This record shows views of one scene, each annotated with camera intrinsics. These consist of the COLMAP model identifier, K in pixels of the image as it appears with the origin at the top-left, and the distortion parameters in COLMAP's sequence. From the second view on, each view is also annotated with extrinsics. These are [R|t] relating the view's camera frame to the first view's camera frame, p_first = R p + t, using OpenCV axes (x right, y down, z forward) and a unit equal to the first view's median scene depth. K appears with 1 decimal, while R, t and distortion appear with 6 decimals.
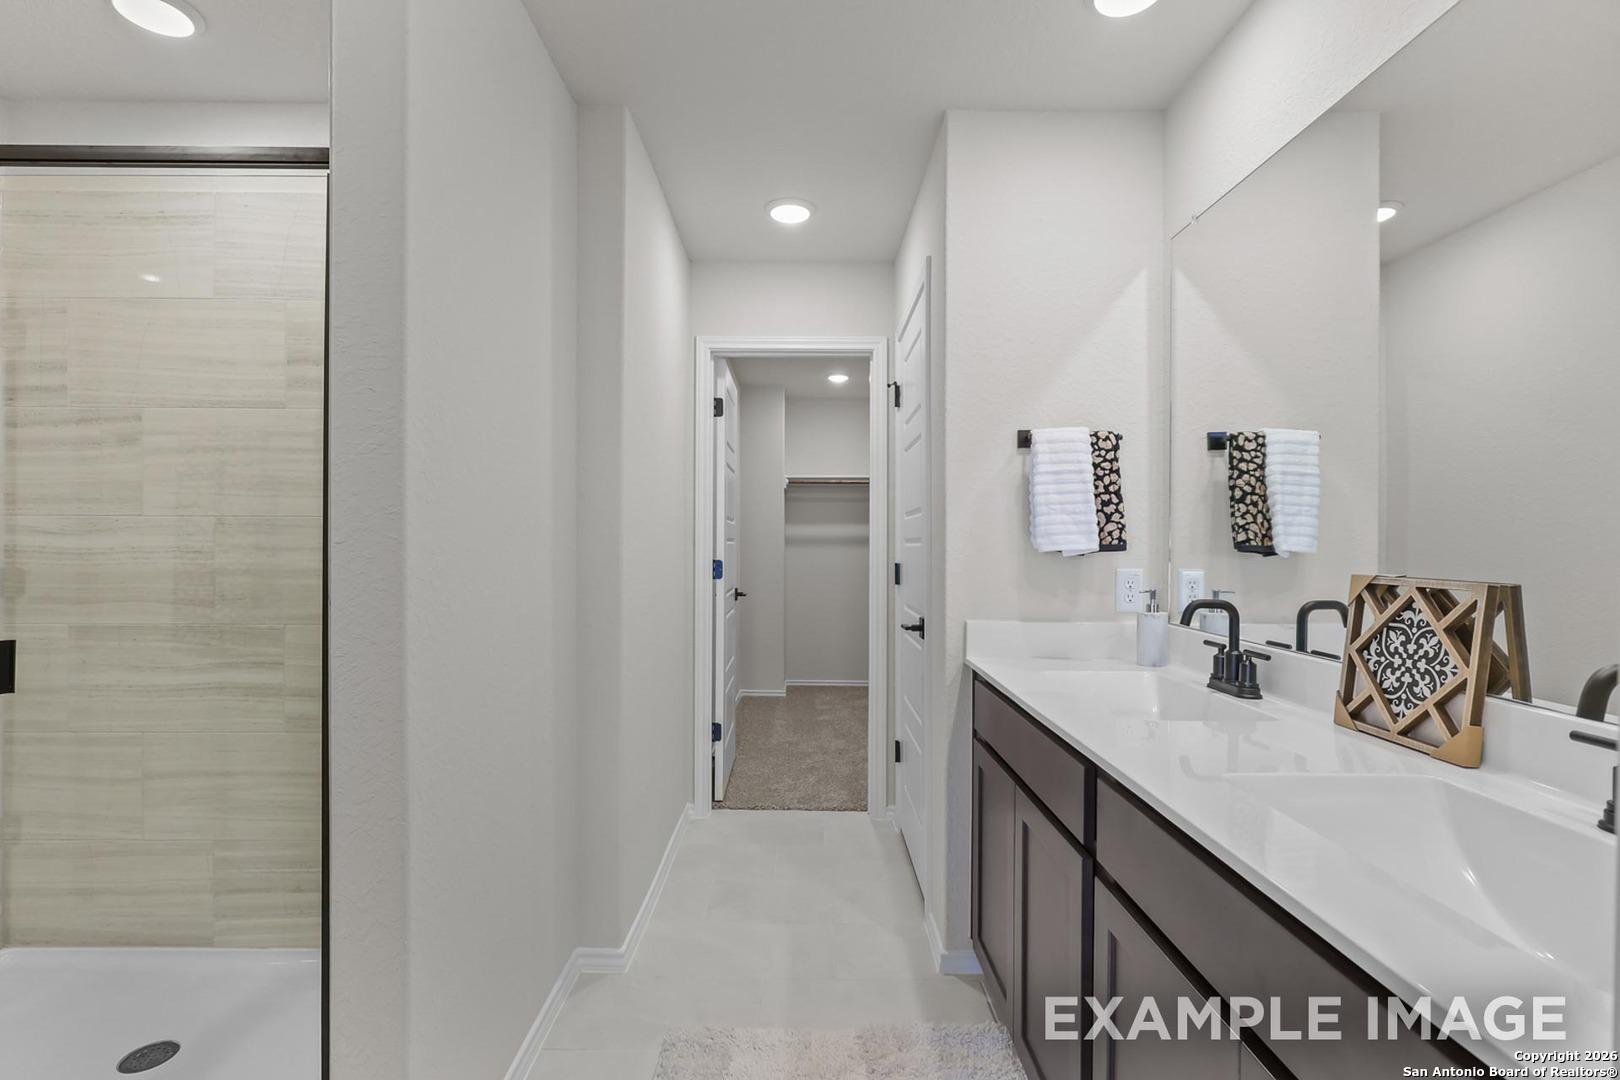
lens RADIAL K [[743.0, 0, 811.5], [0, 743.0, 546.6], [0, 0, 1]] dist [0.000061, 0.001338]
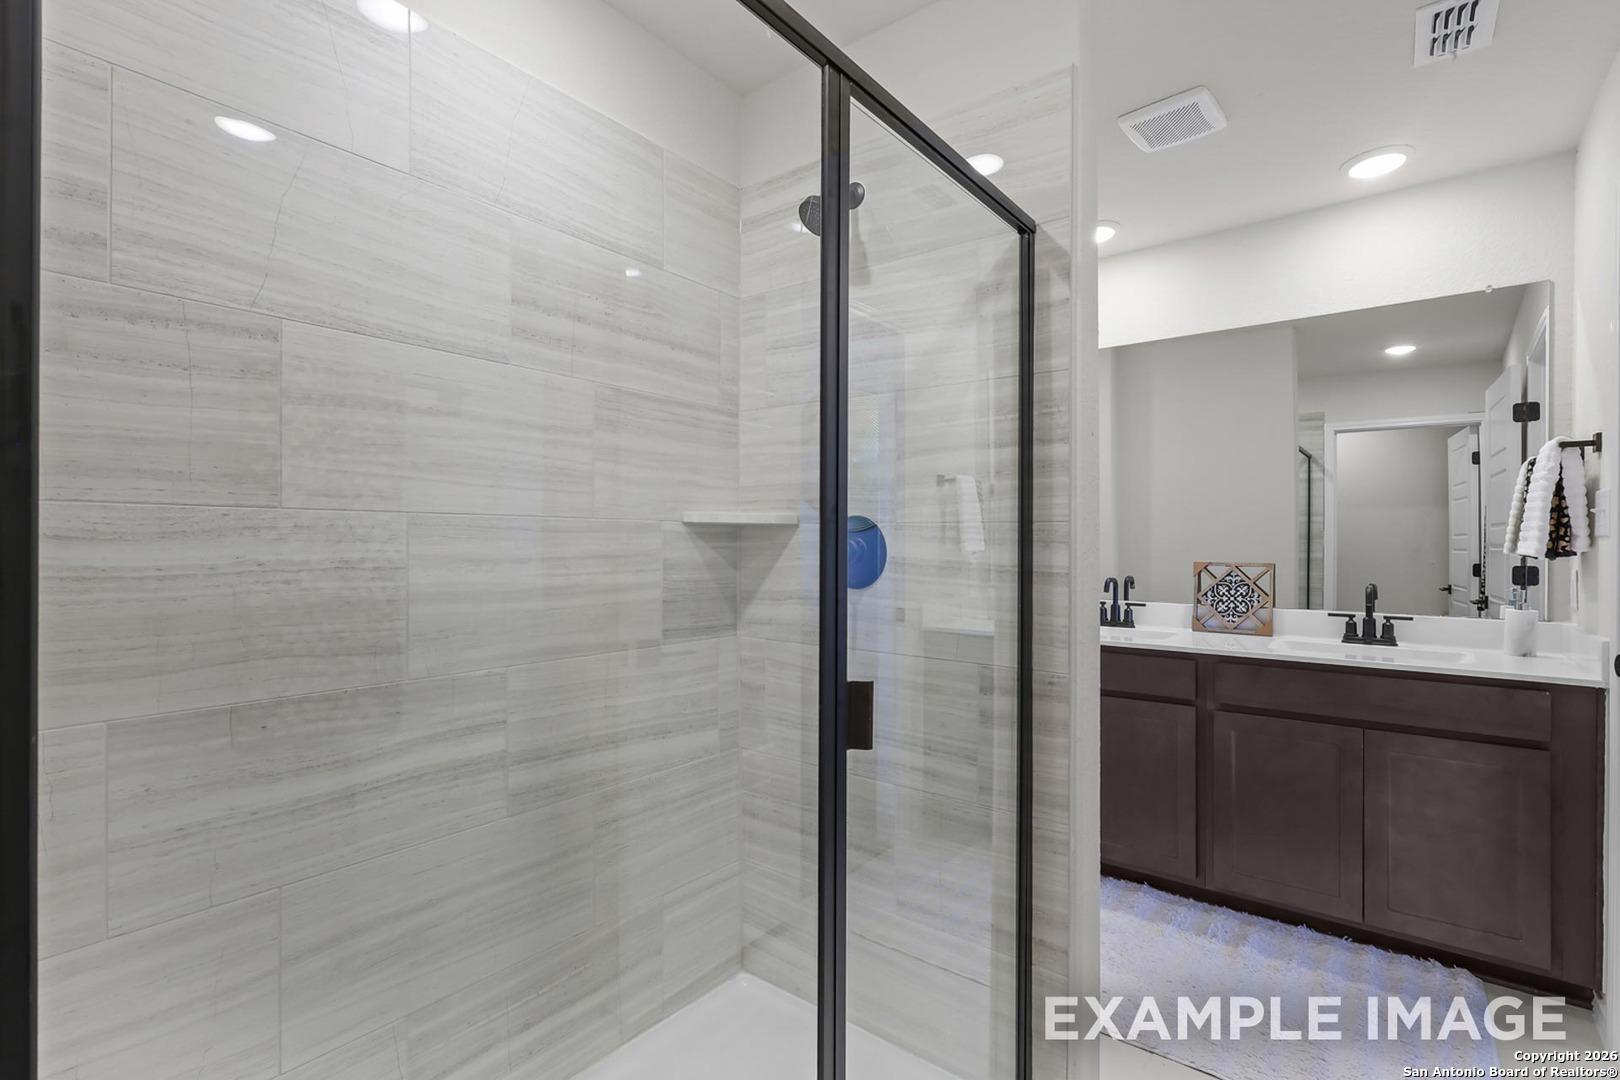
lens RADIAL K [[743.0, 0, 811.2], [0, 743.0, 543.6], [0, 0, 1]] dist [0.000061, 0.001338]
pose [[0.630859, -0.003085, 0.775891, -1.081907], [0.001807, 0.999995, 0.002507, -0.014709], [-0.775895, -0.000180, 0.630862, 0.322482]]
